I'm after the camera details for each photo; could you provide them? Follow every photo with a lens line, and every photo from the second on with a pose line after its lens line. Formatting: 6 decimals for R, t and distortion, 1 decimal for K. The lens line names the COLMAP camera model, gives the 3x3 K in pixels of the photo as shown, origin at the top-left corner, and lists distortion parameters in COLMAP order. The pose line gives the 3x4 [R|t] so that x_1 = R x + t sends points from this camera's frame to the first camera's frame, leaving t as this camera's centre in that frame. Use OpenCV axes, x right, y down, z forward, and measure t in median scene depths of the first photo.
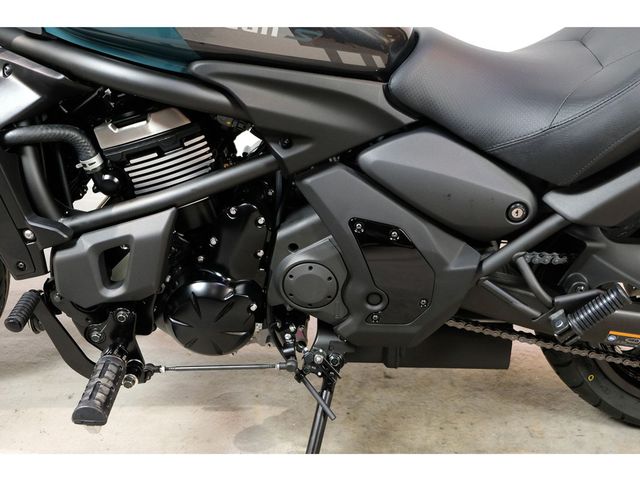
lens RADIAL K [[910.6, 0, 320.0], [0, 910.6, 240.0], [0, 0, 1]] dist [-0.024015, 0.025802]
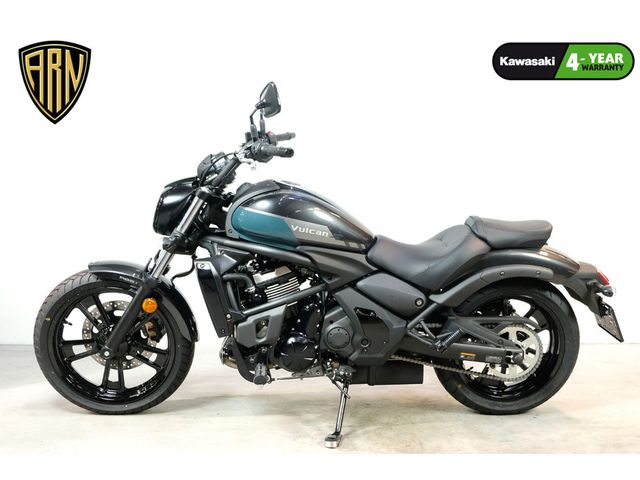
lens RADIAL K [[910.6, 0, 320.0], [0, 910.6, 240.0], [0, 0, 1]] dist [-0.024015, 0.025802]
pose [[0.996752, -0.020860, 0.077783, -0.253878], [0.041860, 0.959339, -0.279136, 0.495277], [-0.068797, 0.281485, 0.957096, -1.462249]]
